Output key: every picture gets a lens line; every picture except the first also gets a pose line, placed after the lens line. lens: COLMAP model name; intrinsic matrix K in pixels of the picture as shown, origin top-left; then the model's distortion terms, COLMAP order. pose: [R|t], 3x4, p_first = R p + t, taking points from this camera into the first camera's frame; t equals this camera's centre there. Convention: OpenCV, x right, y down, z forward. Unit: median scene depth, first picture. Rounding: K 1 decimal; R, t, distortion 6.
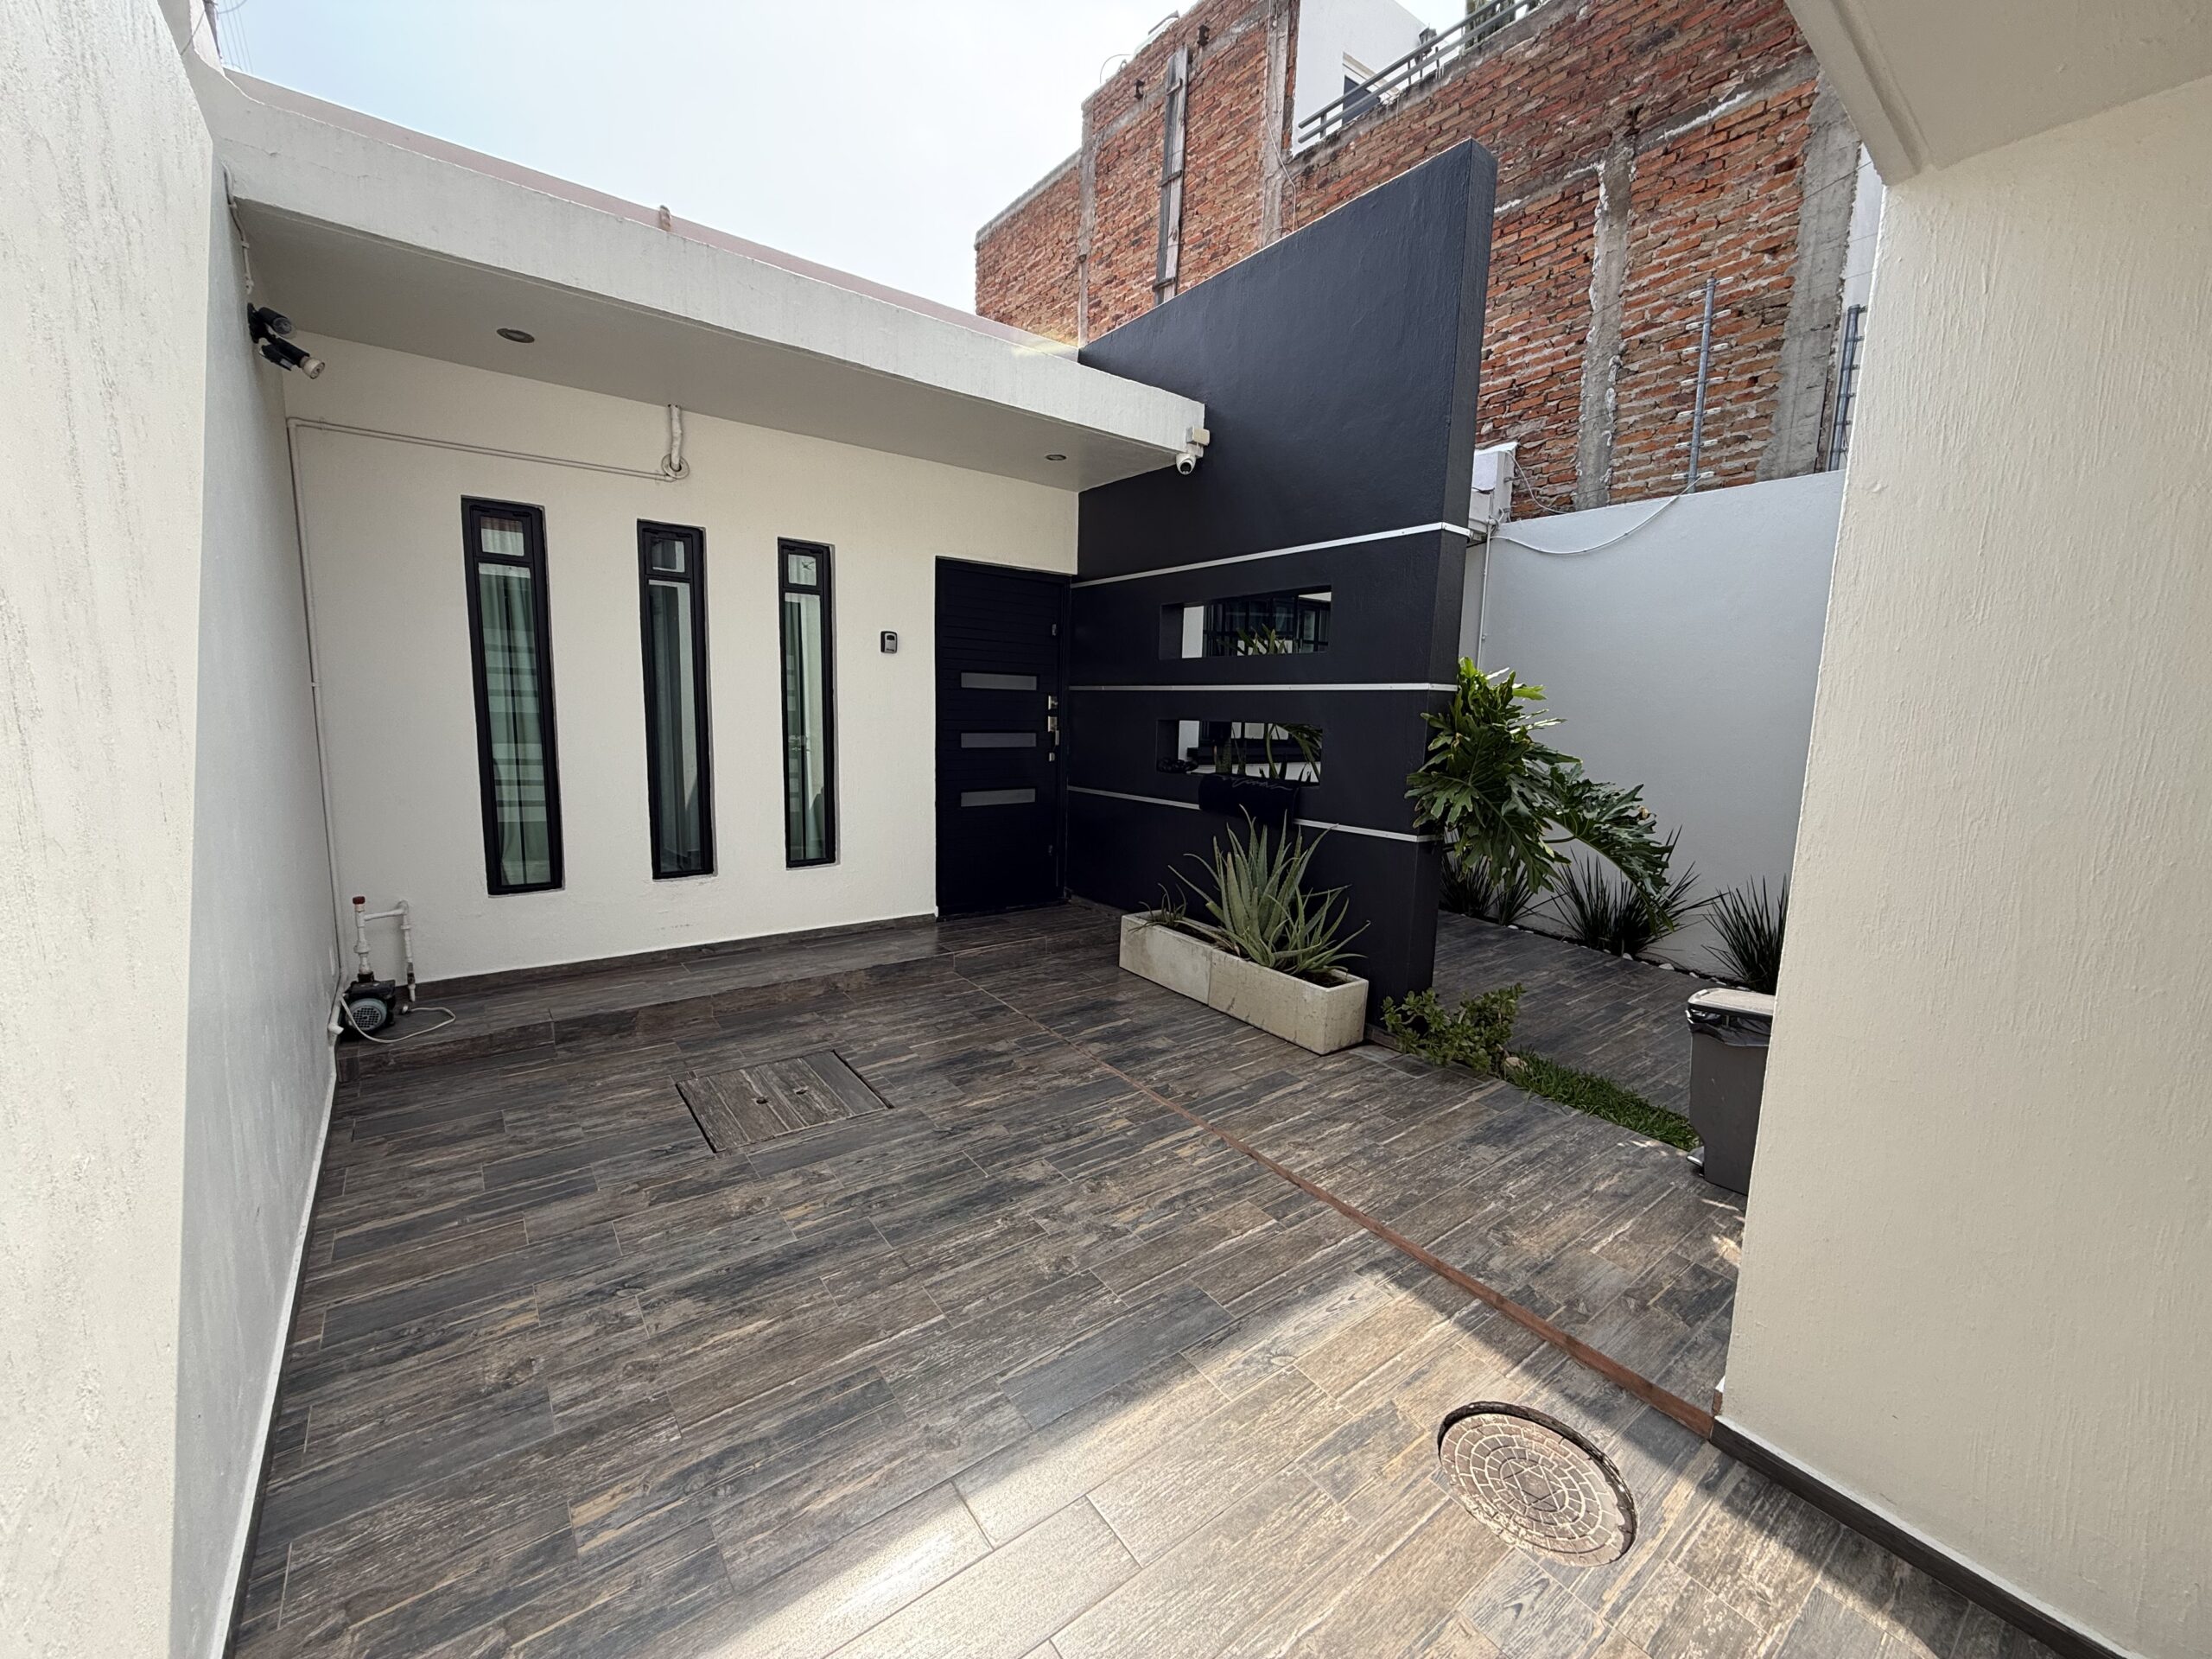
lens RADIAL K [[882.2, 0, 1105.8], [0, 882.2, 825.5], [0, 0, 1]] dist [-0.000861, 0.000334]
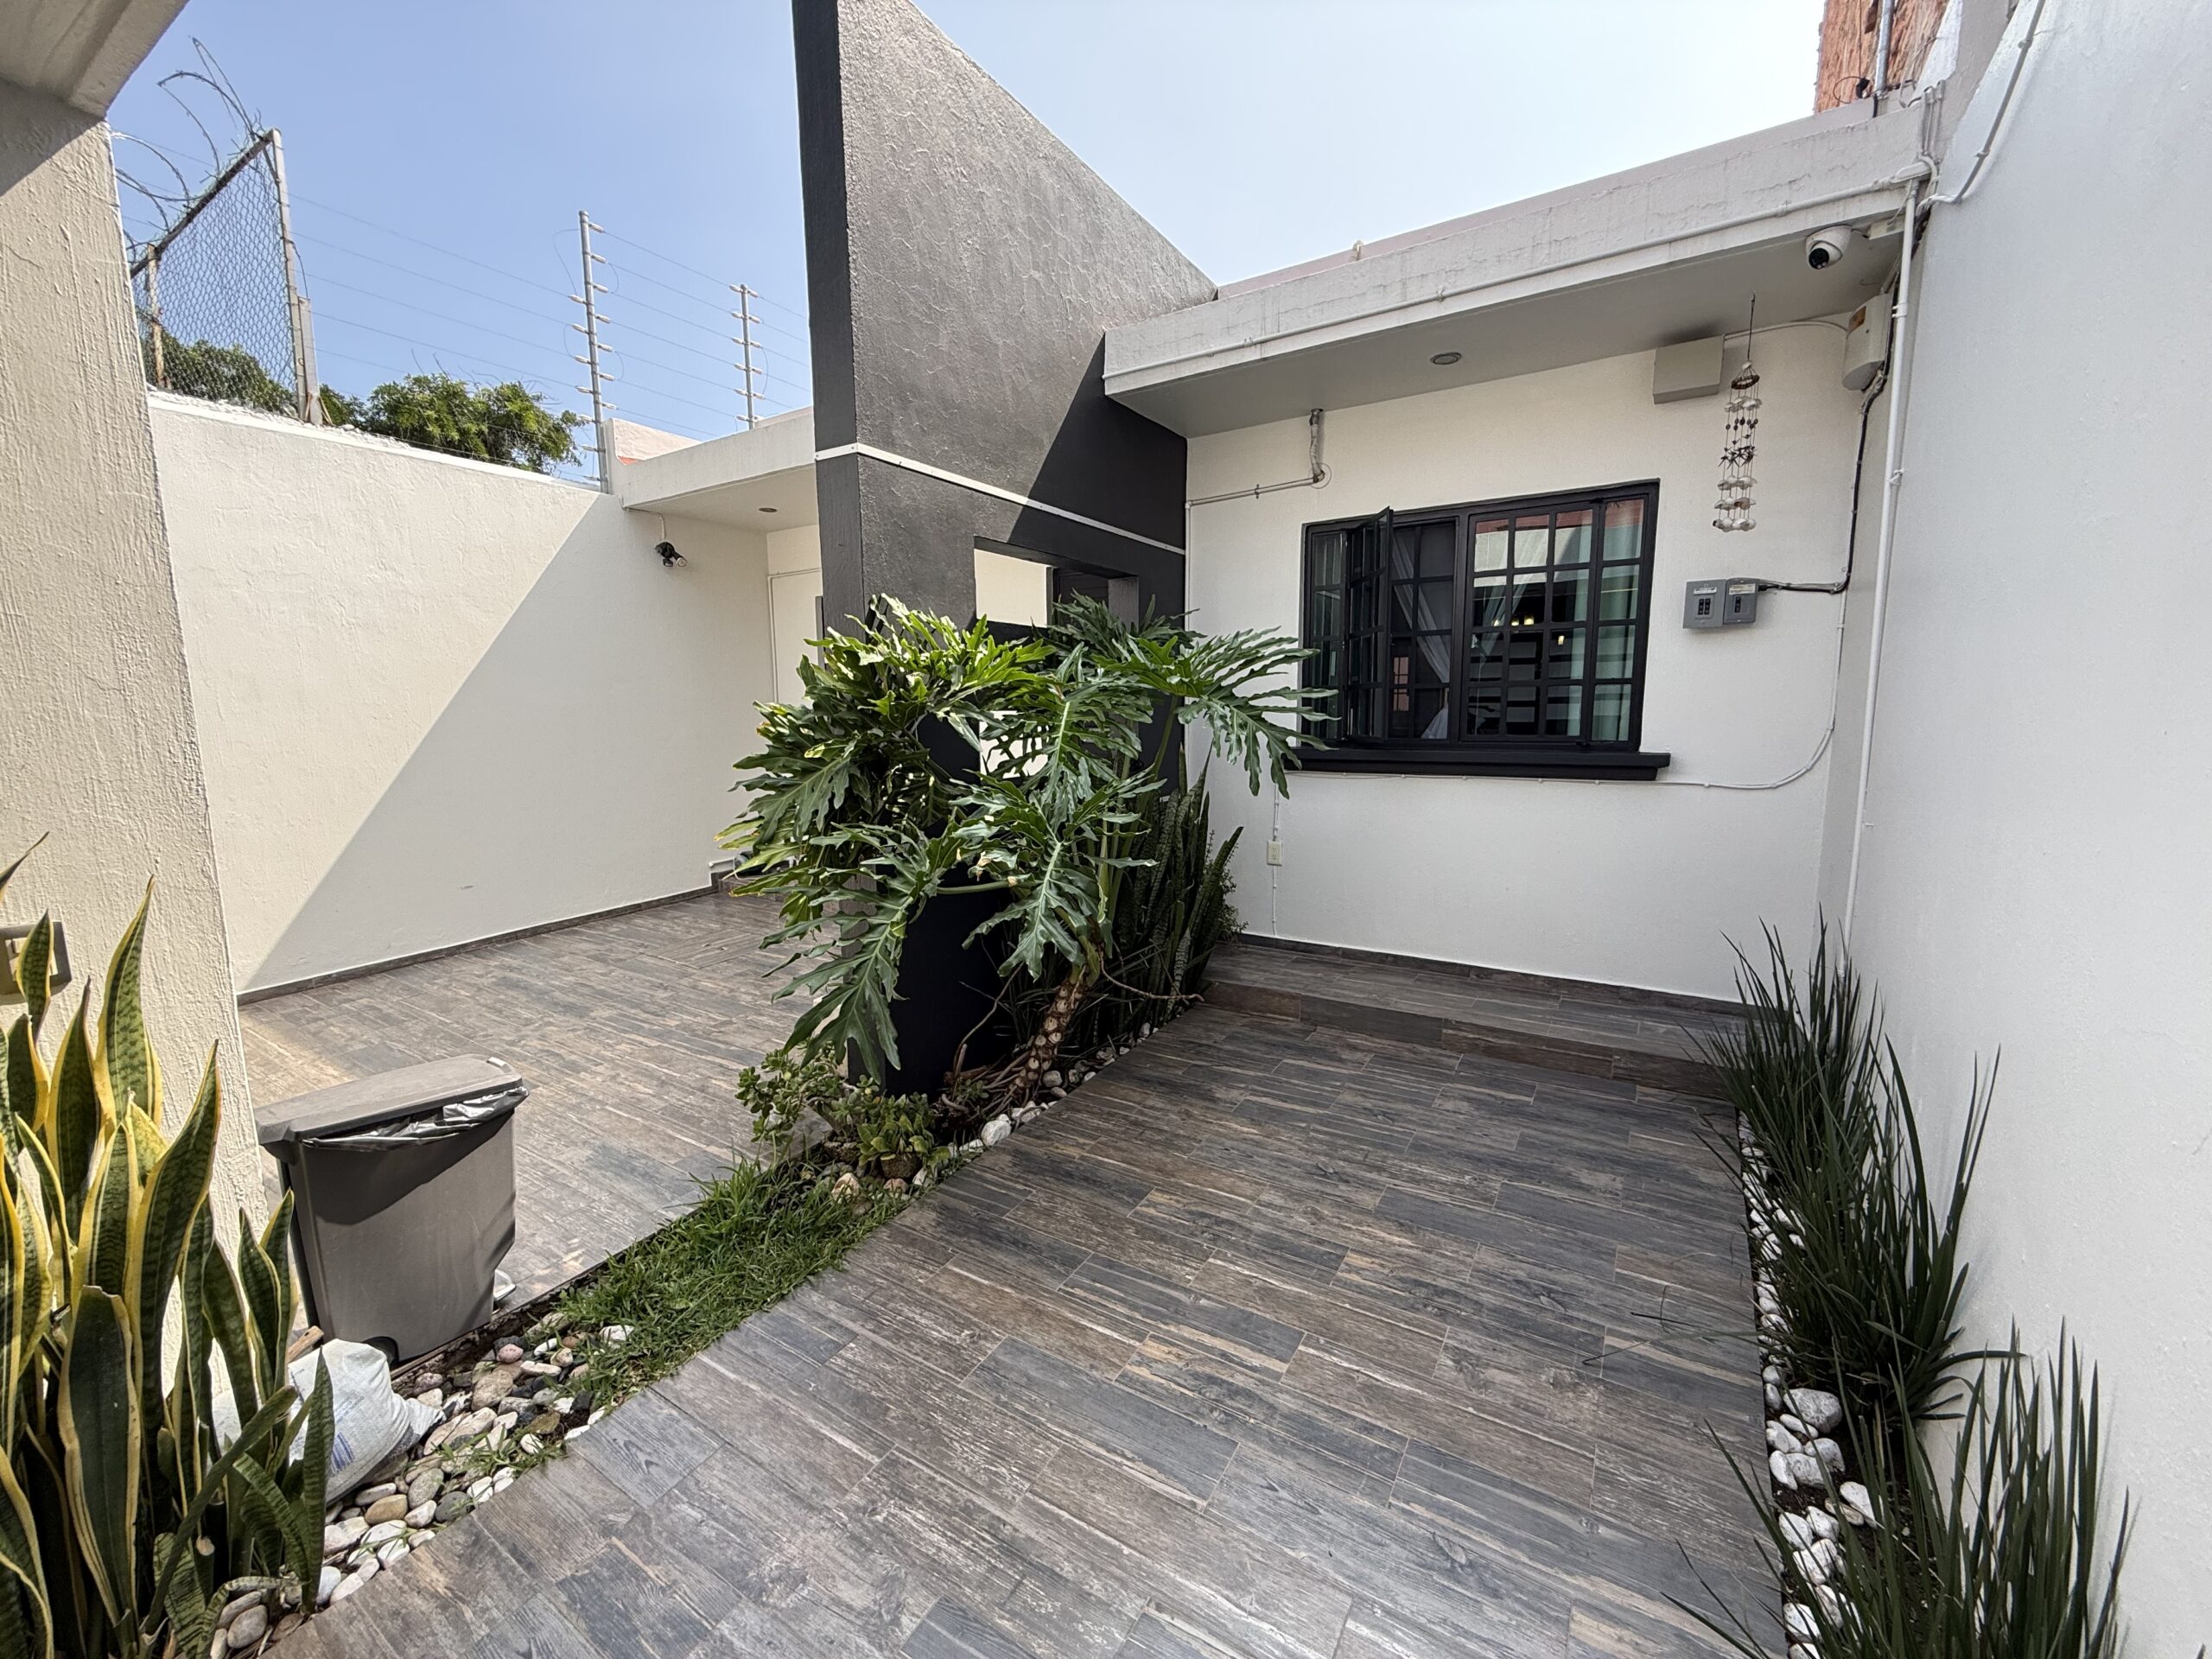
lens RADIAL K [[882.2, 0, 1103.0], [0, 882.2, 825.2], [0, 0, 1]] dist [-0.000861, 0.000334]
pose [[0.340190, 0.095104, -0.935535, 1.402051], [-0.110812, 0.991995, 0.060548, -0.094673], [0.933805, 0.083071, 0.348005, 1.113142]]
